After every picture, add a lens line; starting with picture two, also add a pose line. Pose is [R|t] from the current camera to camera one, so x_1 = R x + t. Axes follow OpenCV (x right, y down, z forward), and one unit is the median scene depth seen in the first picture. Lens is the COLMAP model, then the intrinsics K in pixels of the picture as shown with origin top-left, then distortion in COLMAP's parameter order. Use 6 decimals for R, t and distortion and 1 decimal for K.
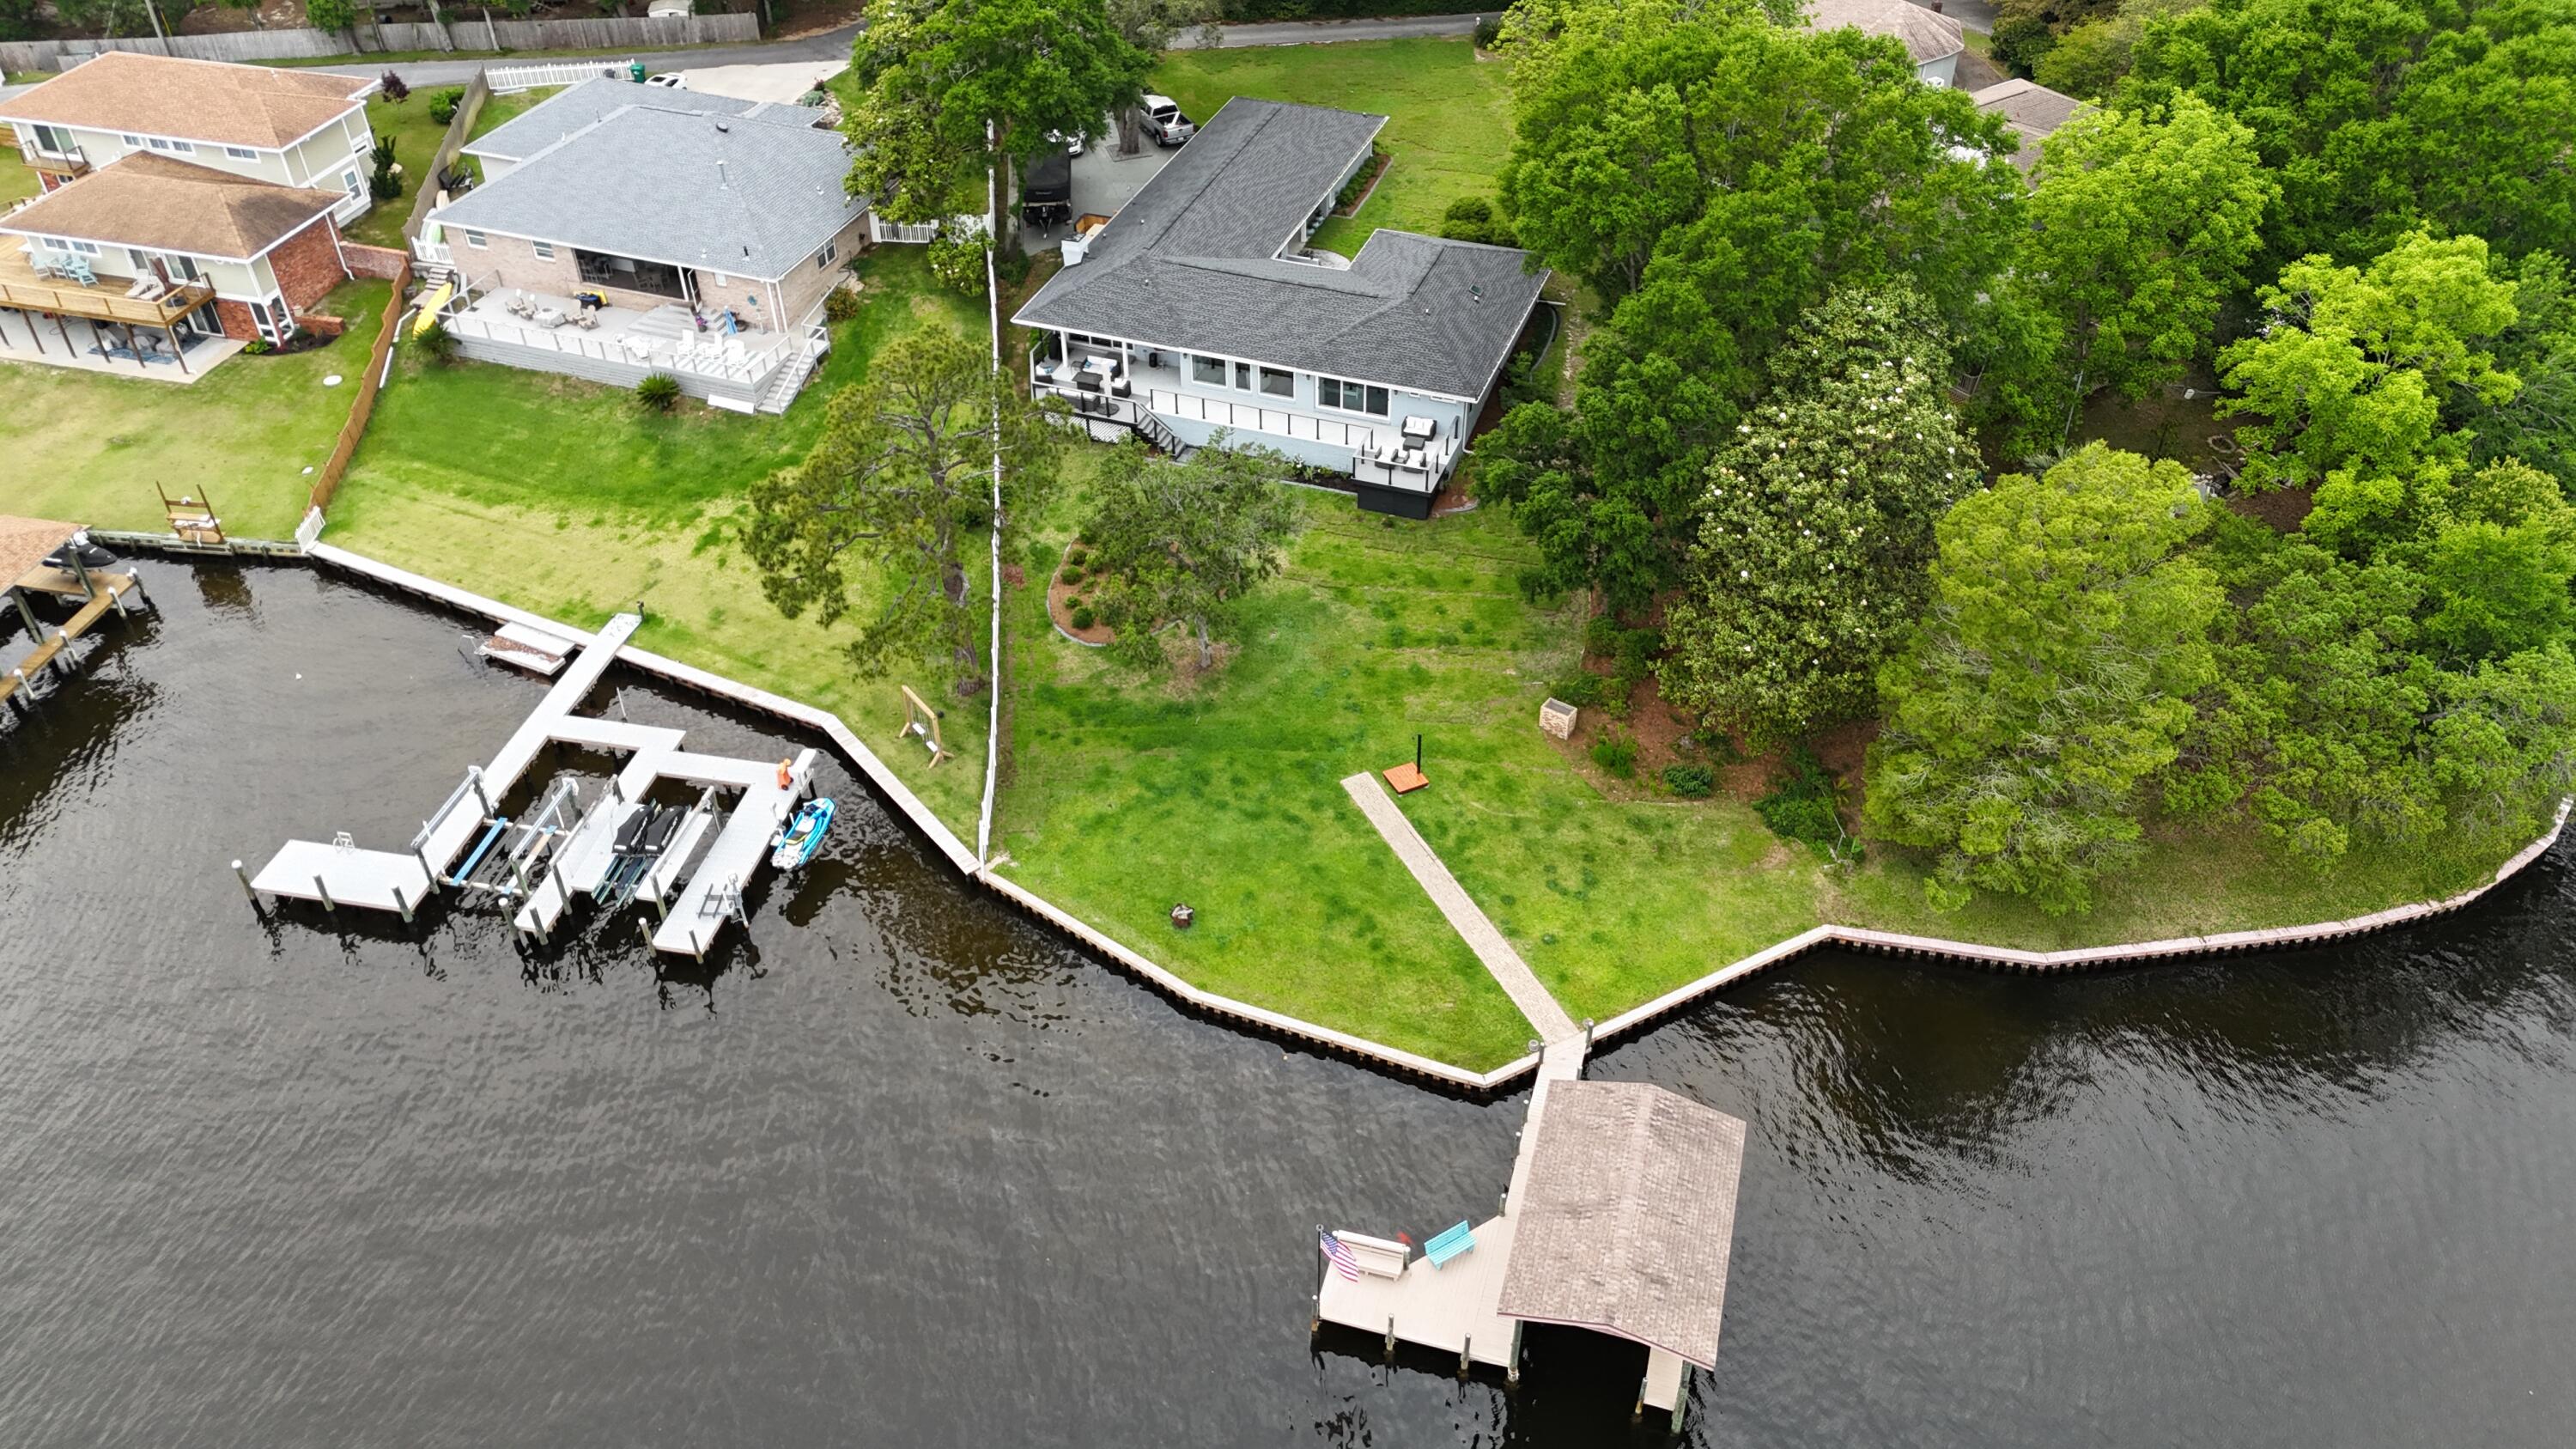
lens RADIAL K [[1818.3, 0, 1292.3], [0, 1818.3, 734.6], [0, 0, 1]] dist [0.014354, -0.022150]
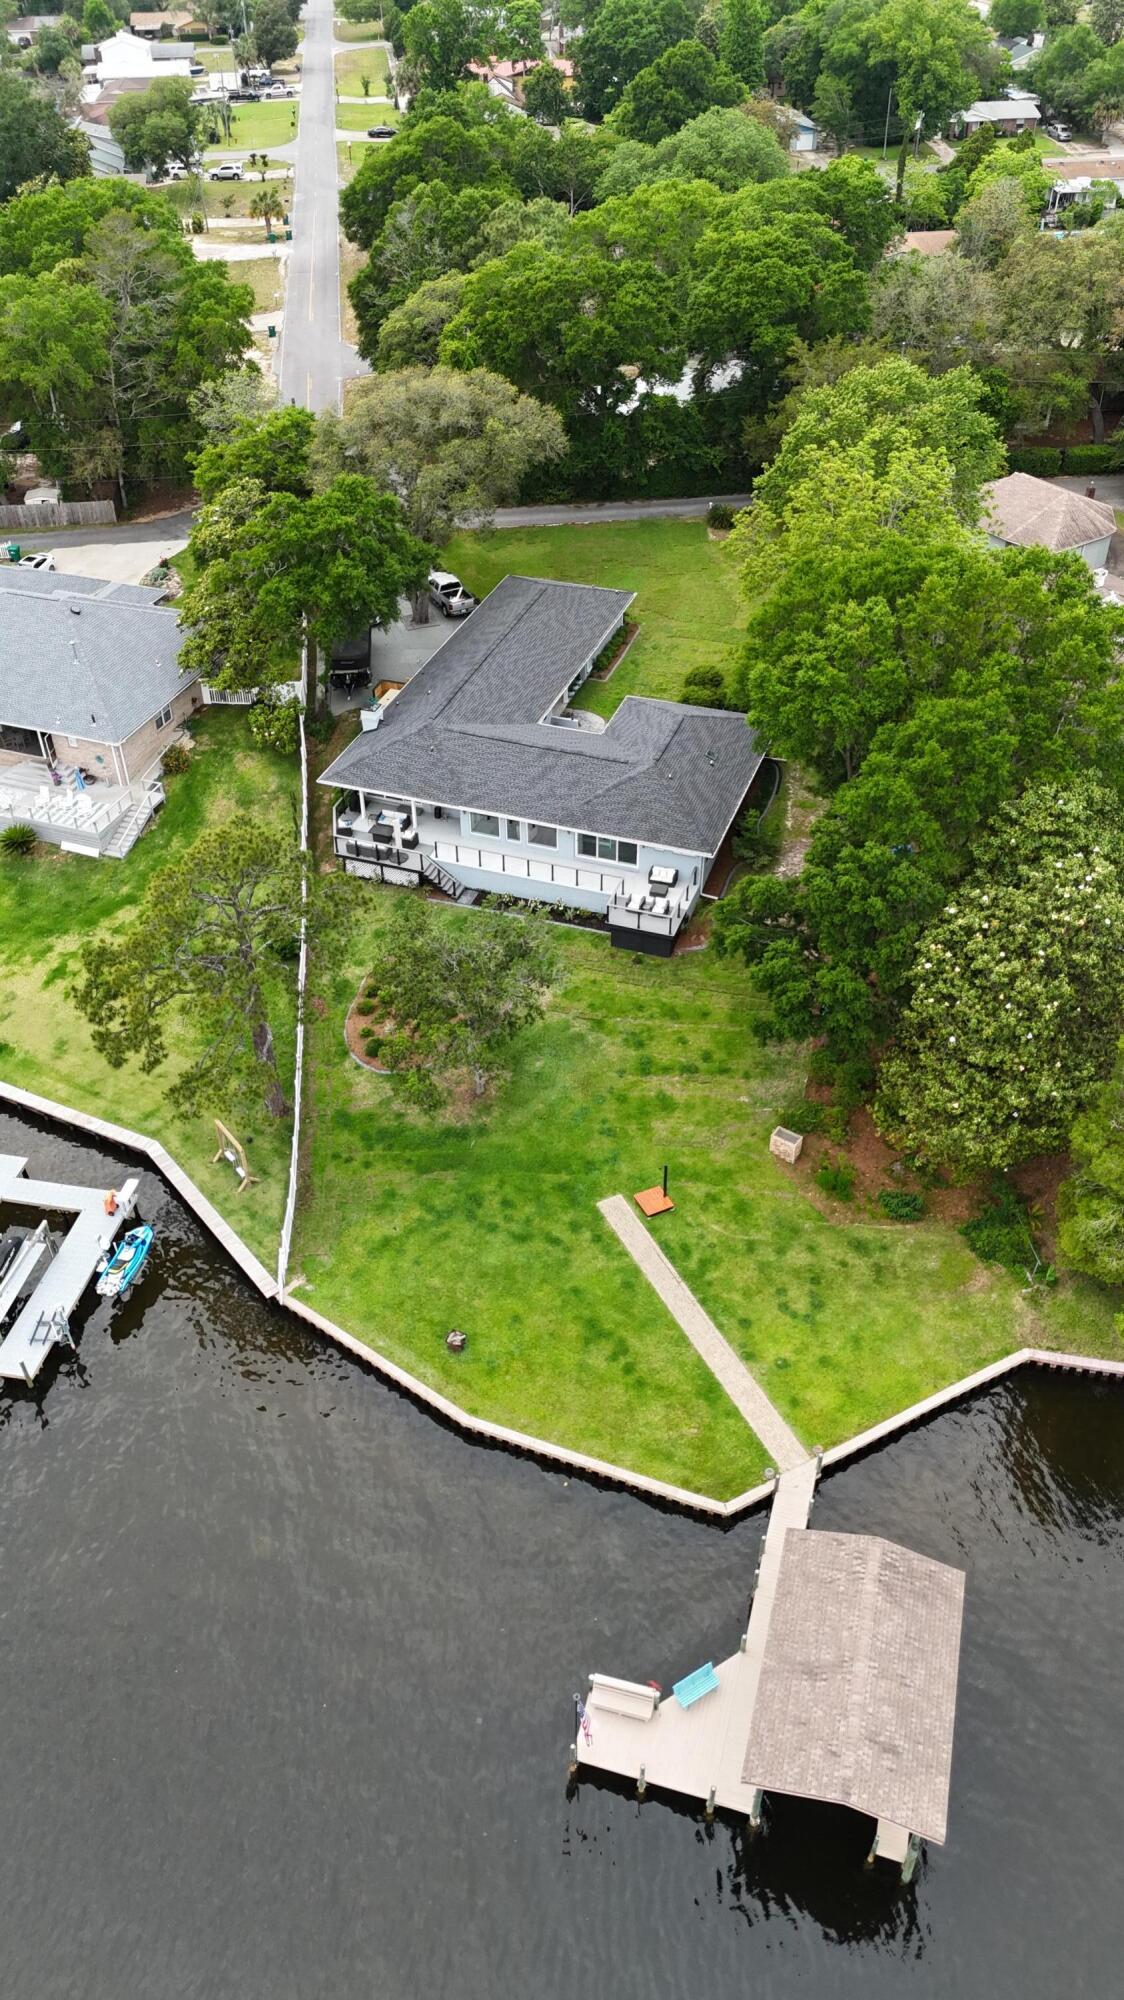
lens RADIAL K [[1411.5, 0, 556.7], [0, 1411.5, 992.4], [0, 0, 1]] dist [0.014354, -0.022150]
pose [[0.999992, -0.001497, -0.003835, 0.004981], [0.001460, 0.999954, -0.009532, -0.099858], [0.003850, 0.009526, 0.999947, 0.108720]]
